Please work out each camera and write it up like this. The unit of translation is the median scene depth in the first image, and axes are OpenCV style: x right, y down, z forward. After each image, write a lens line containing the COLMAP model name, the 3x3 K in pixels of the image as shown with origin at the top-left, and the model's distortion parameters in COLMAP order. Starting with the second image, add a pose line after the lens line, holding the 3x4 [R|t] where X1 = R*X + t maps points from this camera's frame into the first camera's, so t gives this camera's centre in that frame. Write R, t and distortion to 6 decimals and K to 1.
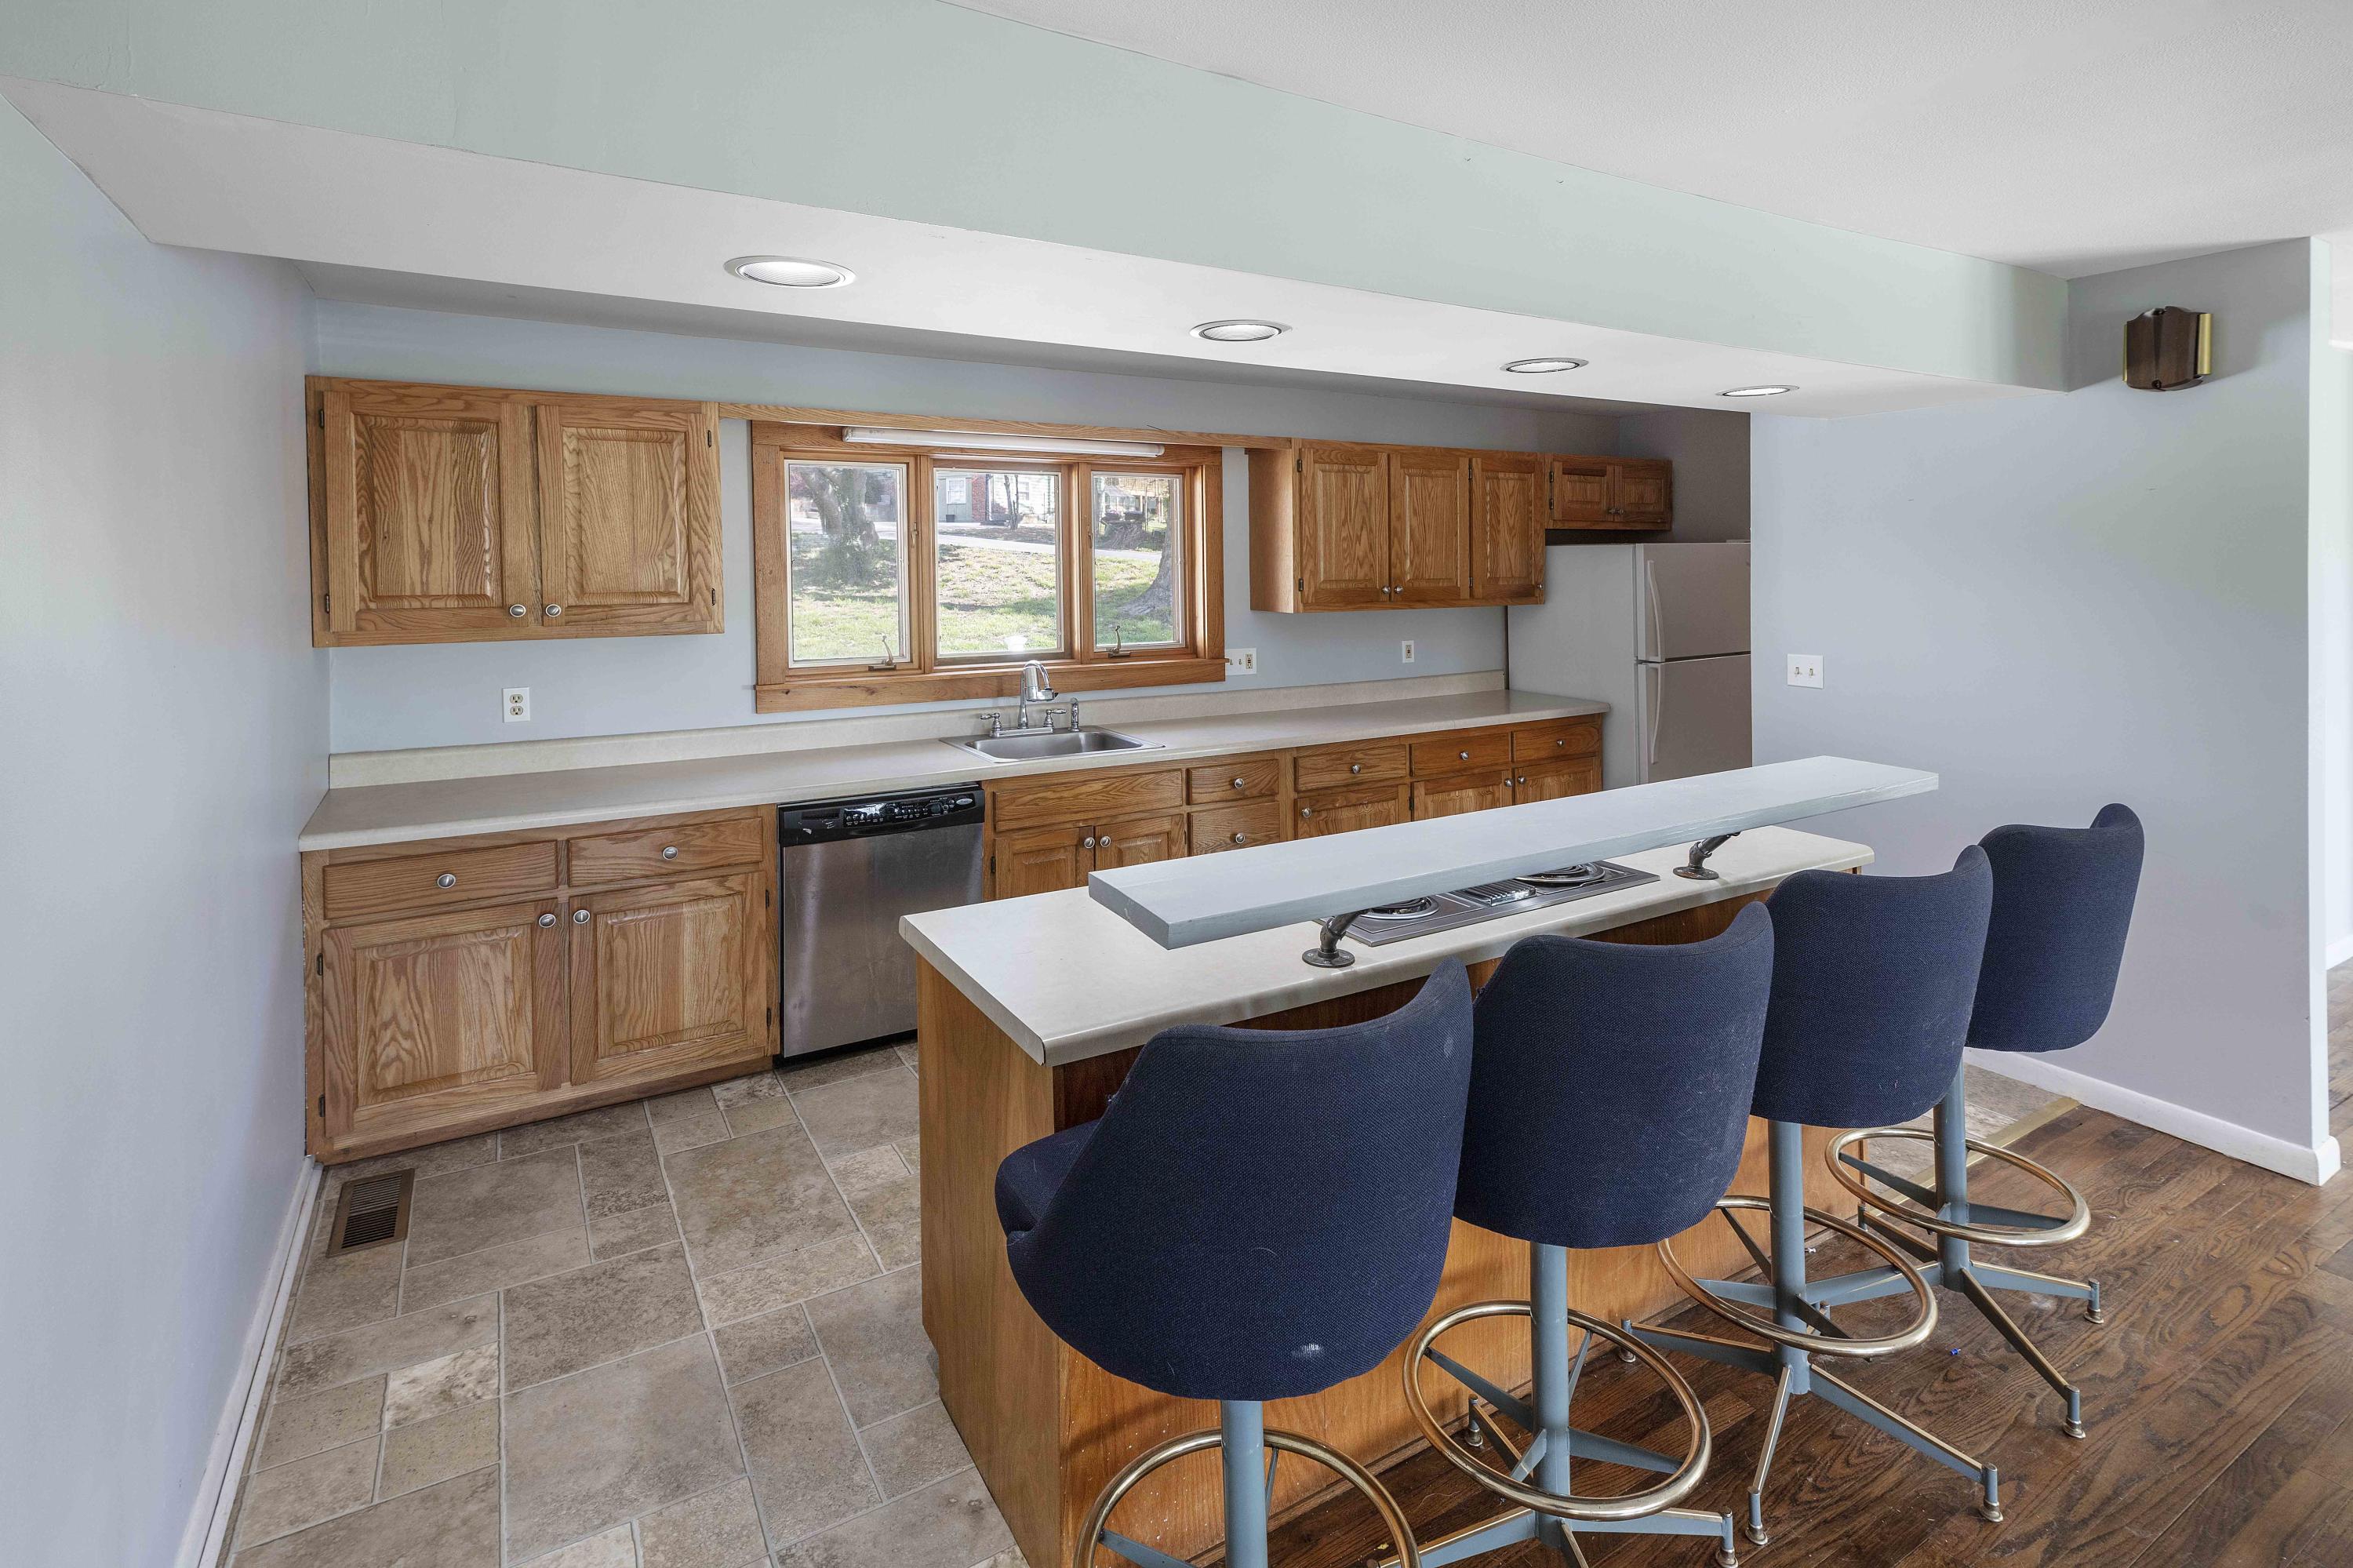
lens RADIAL K [[1153.4, 0, 1176.5], [0, 1153.4, 784.0], [0, 0, 1]] dist [-0.002233, -0.000591]
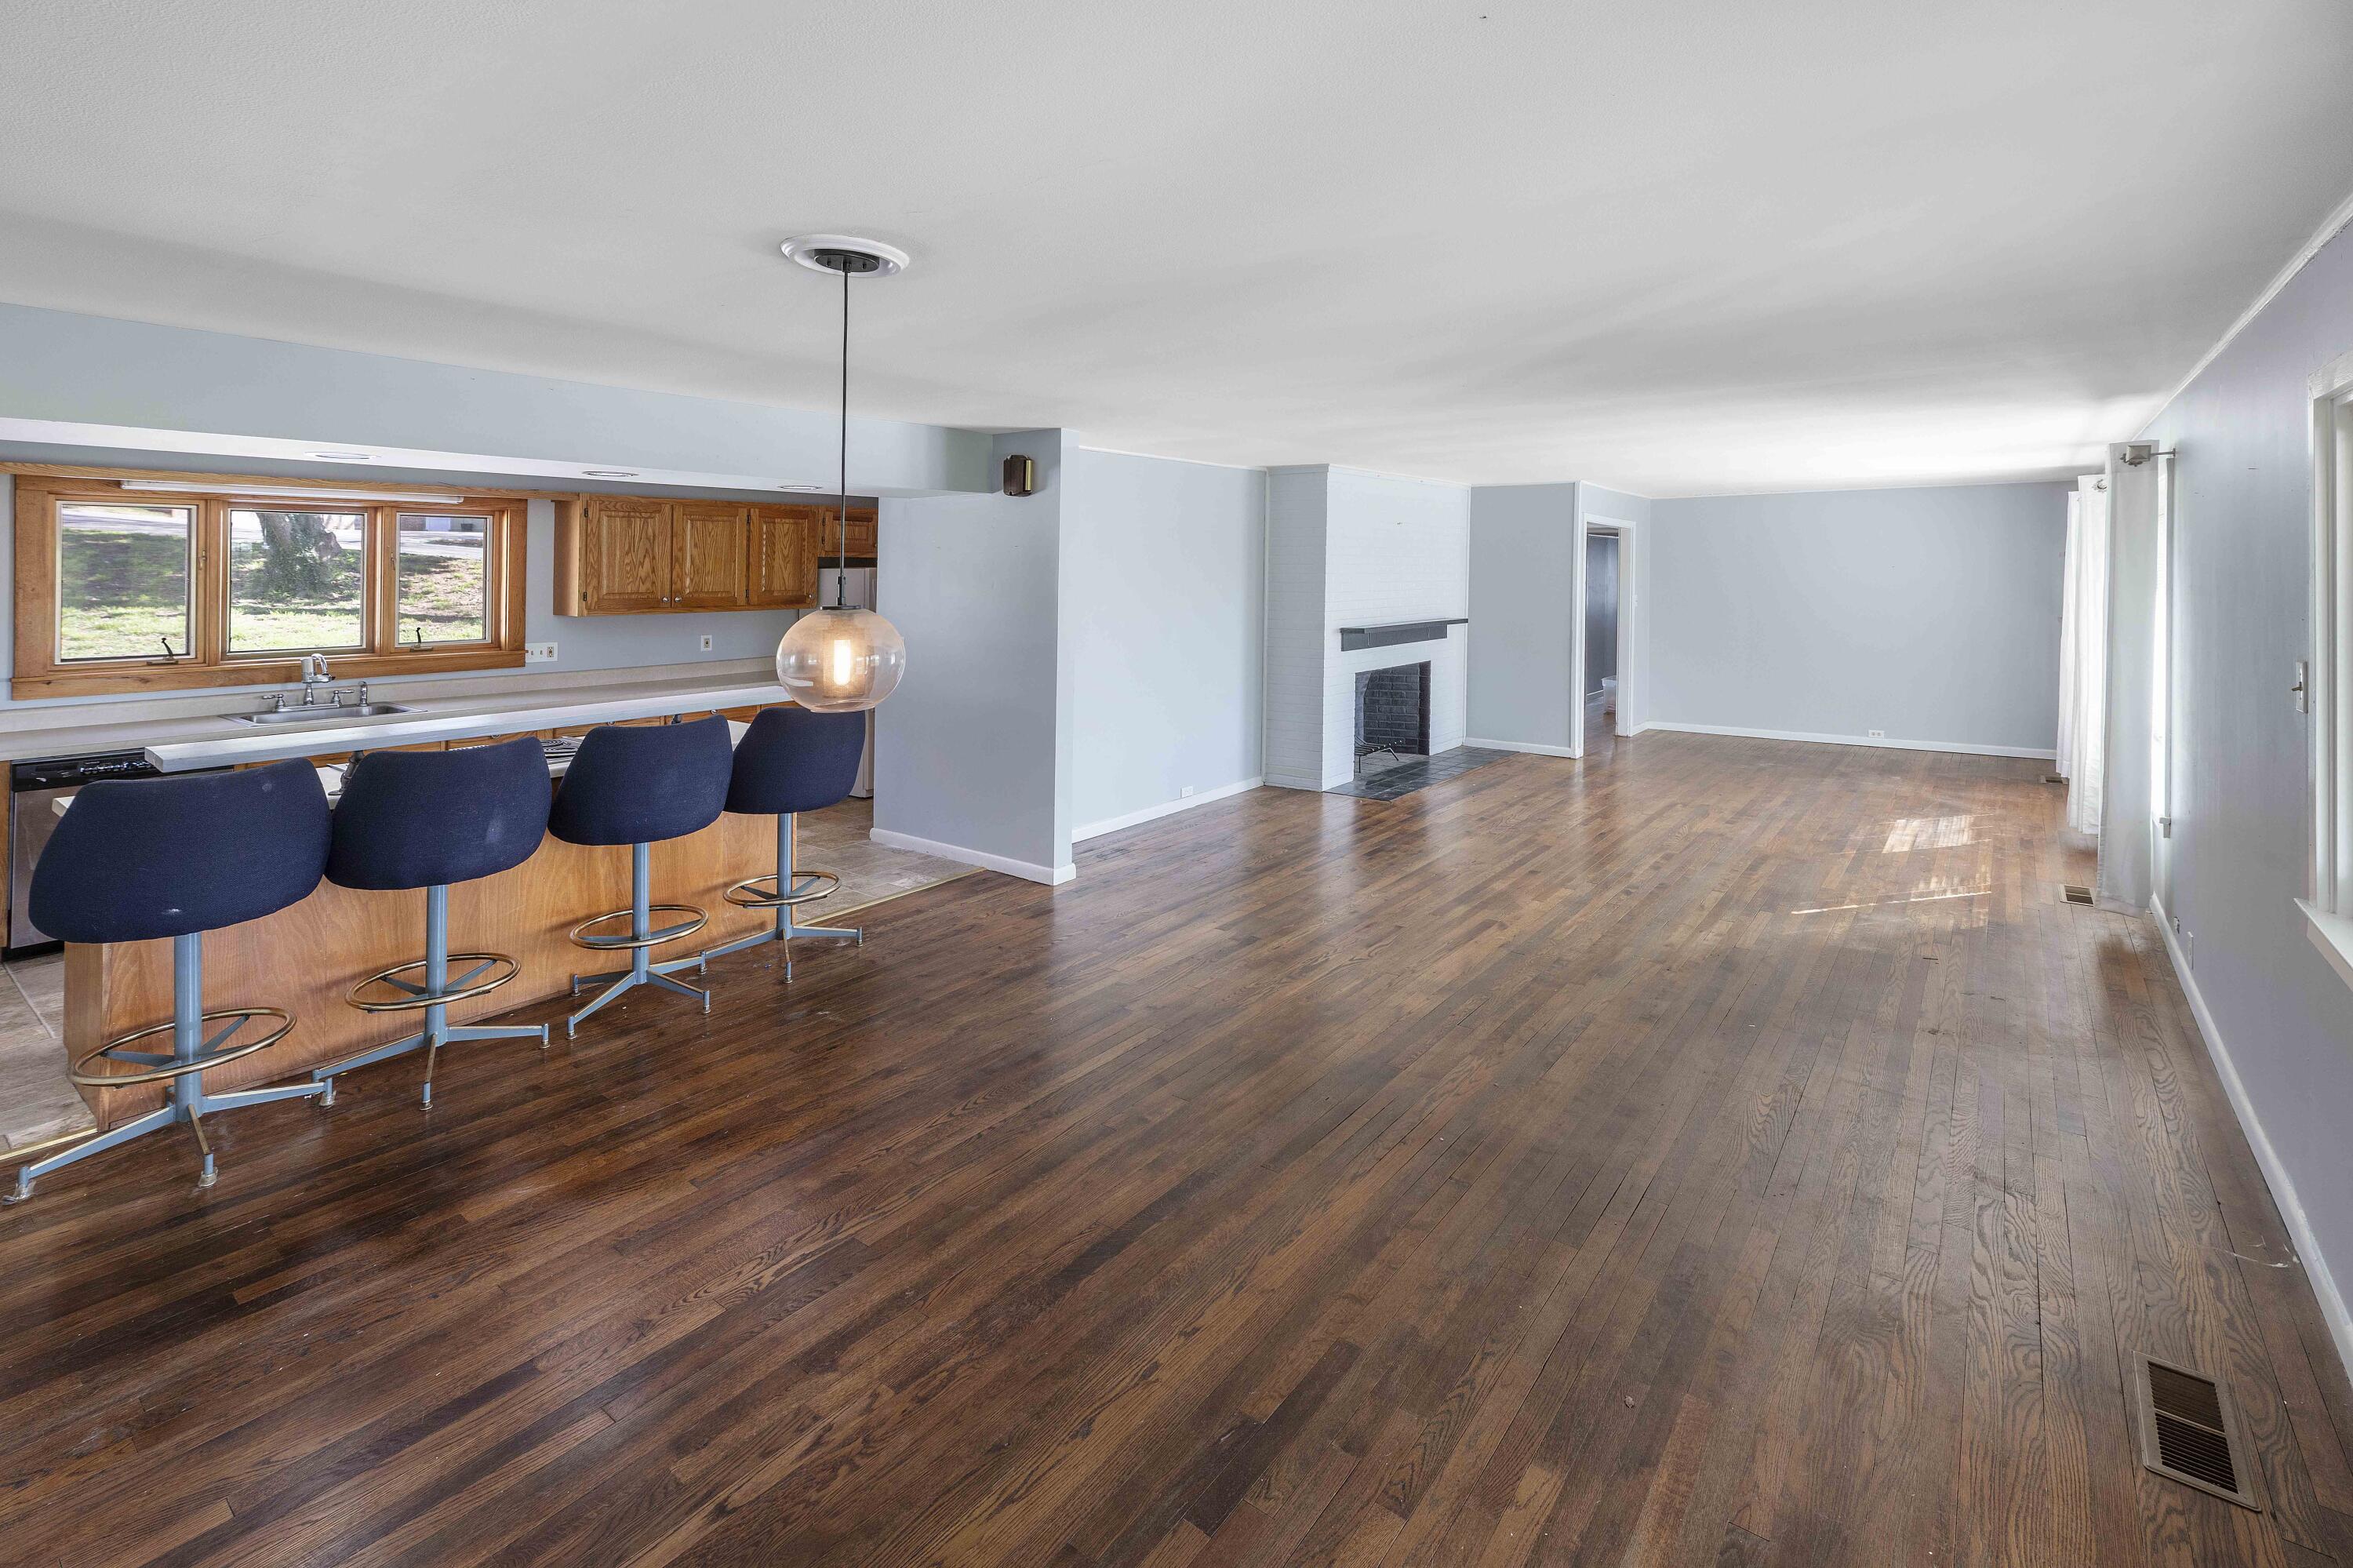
lens RADIAL K [[980.7, 0, 1166.8], [0, 980.7, 671.8], [0, 0, 1]] dist [-0.000980, -0.000269]
pose [[0.902883, -0.038503, 0.428159, 0.237723], [0.077766, 0.994178, -0.074587, 0.063963], [-0.422794, 0.100639, 0.900620, -0.372826]]
